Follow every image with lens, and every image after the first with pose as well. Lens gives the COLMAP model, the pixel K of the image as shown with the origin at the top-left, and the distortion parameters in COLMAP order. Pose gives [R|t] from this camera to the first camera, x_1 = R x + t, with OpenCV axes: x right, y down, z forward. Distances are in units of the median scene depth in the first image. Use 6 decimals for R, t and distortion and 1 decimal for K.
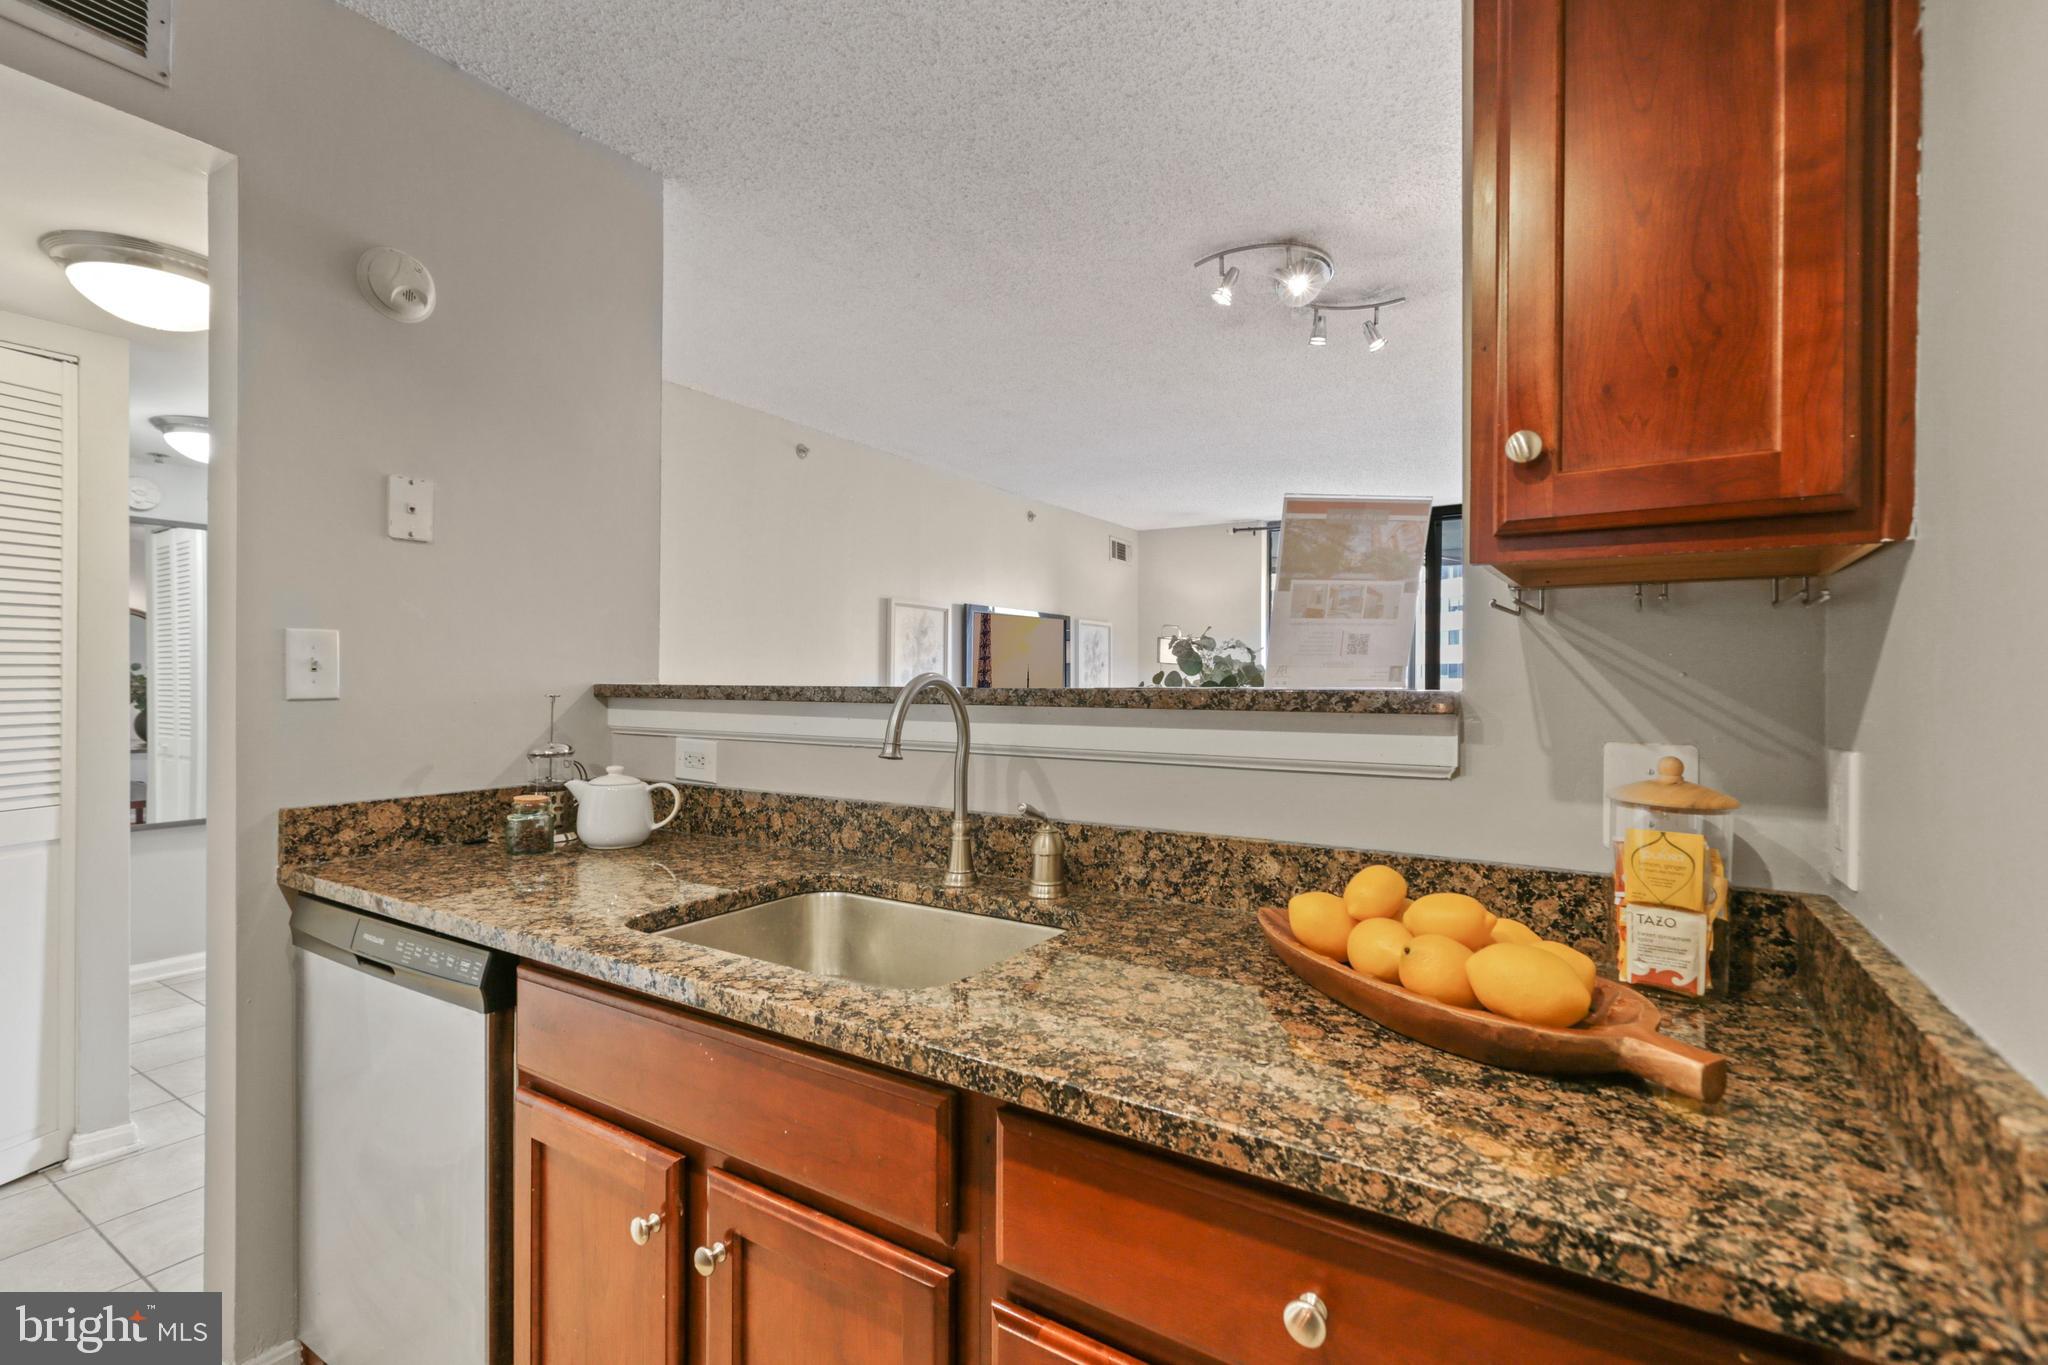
lens RADIAL K [[941.4, 0, 1024.2], [0, 941.4, 682.8], [0, 0, 1]] dist [0.001561, 0.000077]
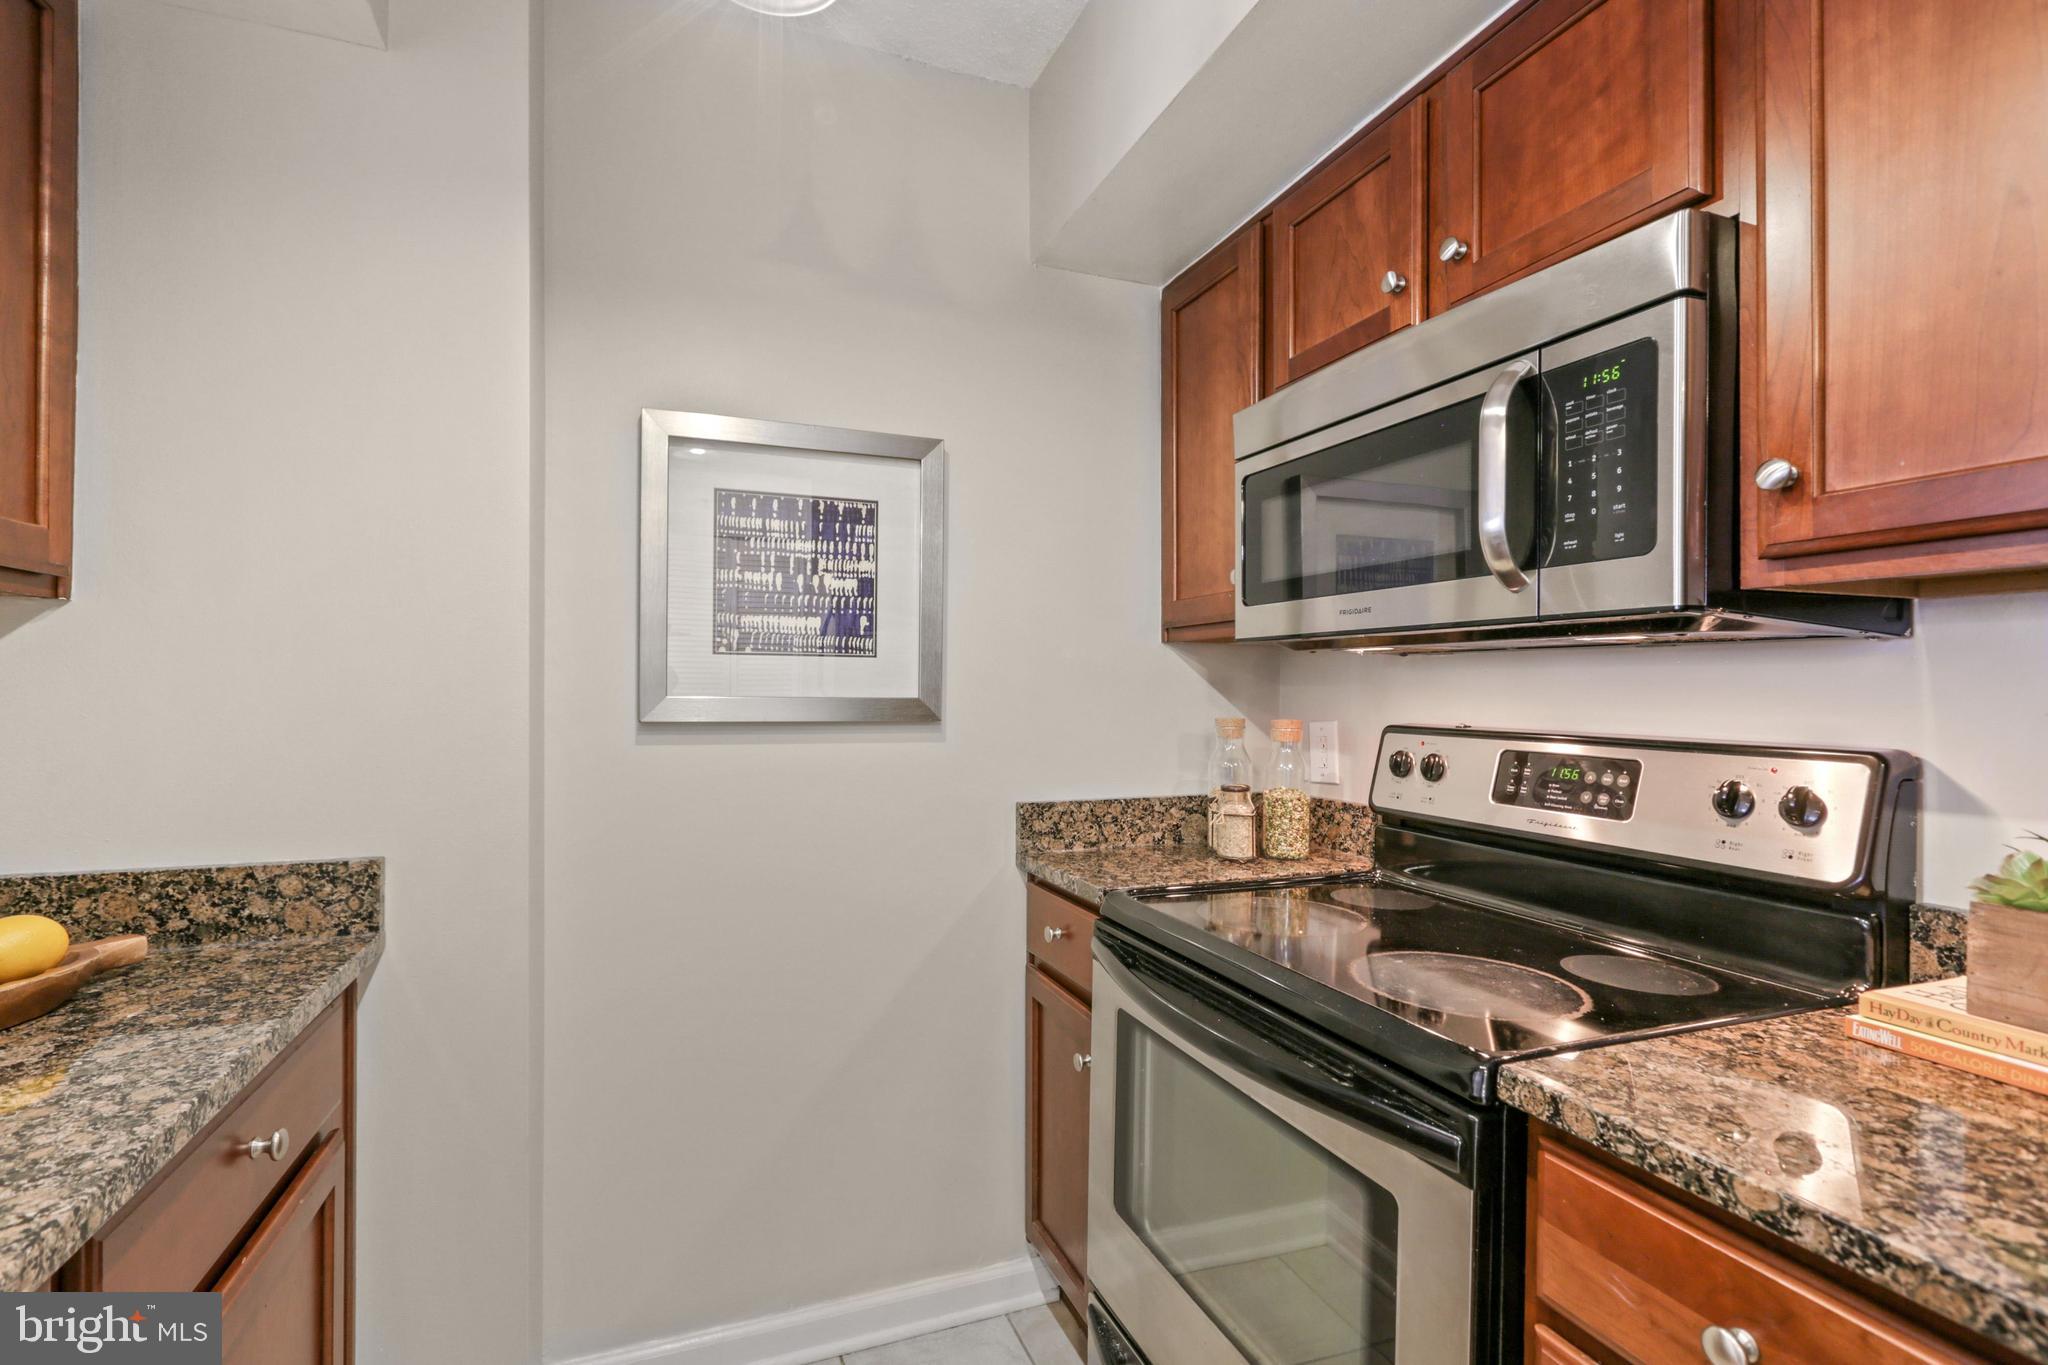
lens RADIAL K [[940.9, 0, 1013.4], [0, 940.9, 697.5], [0, 0, 1]] dist [0.002667, 0.000265]
pose [[-0.809880, -0.013195, 0.586447, -0.681077], [-0.008661, 0.999907, 0.010537, -0.011427], [-0.586532, 0.003455, -0.809919, 0.711051]]
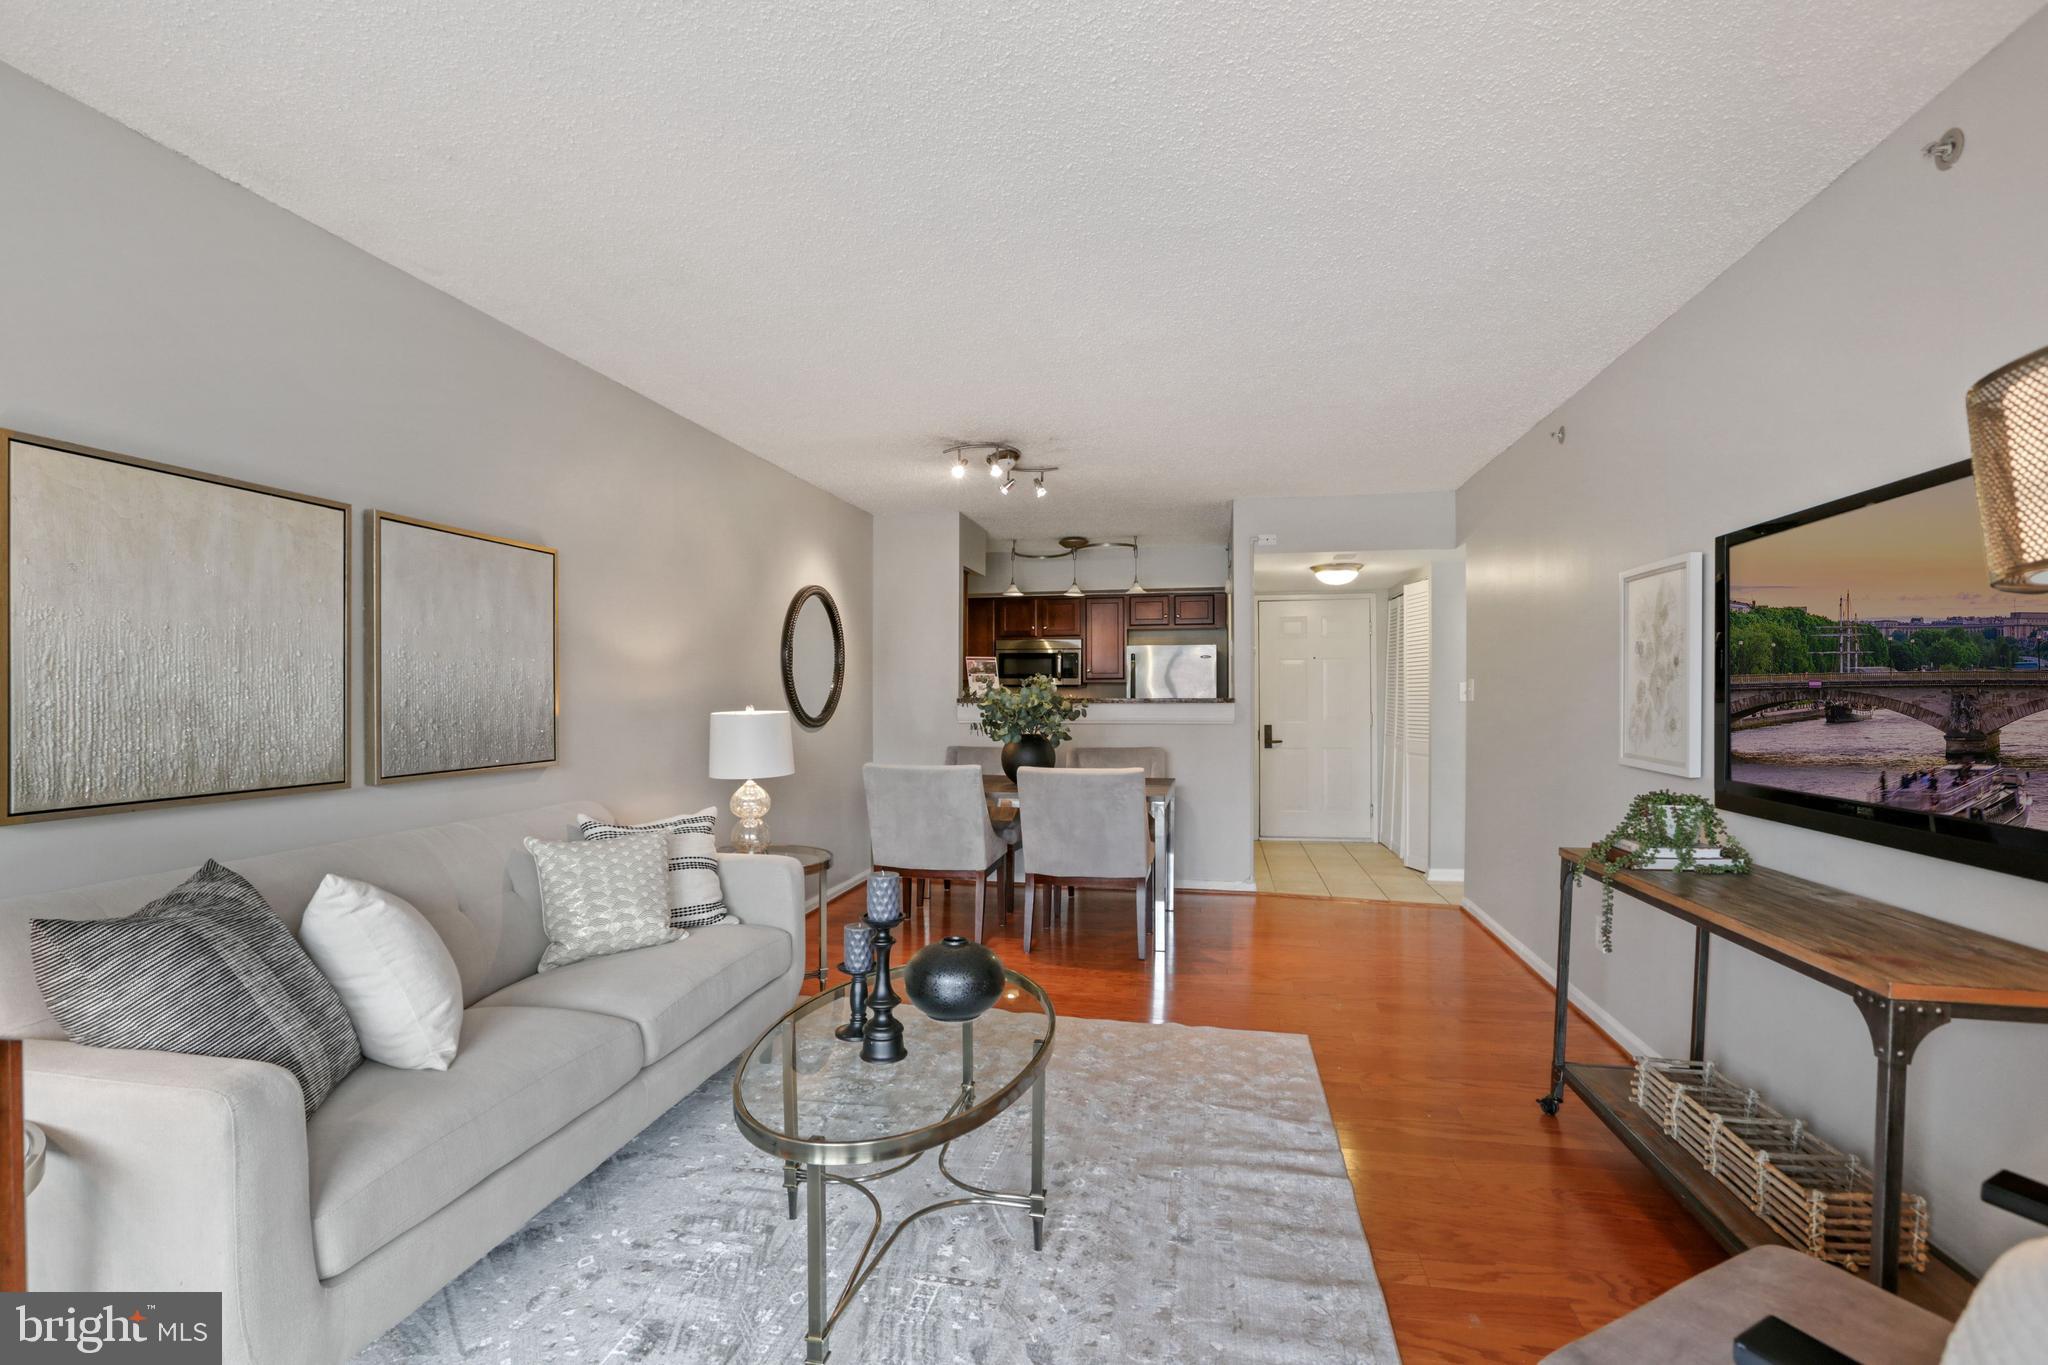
lens RADIAL K [[936.3, 0, 1000.4], [0, 936.3, 699.3], [0, 0, 1]] dist [-0.014978, -0.000055]
pose [[-0.934202, 0.000156, -0.356745, 1.925460], [-0.002215, 0.999978, 0.006236, -0.019538], [0.356739, 0.006616, -0.934181, 5.246795]]
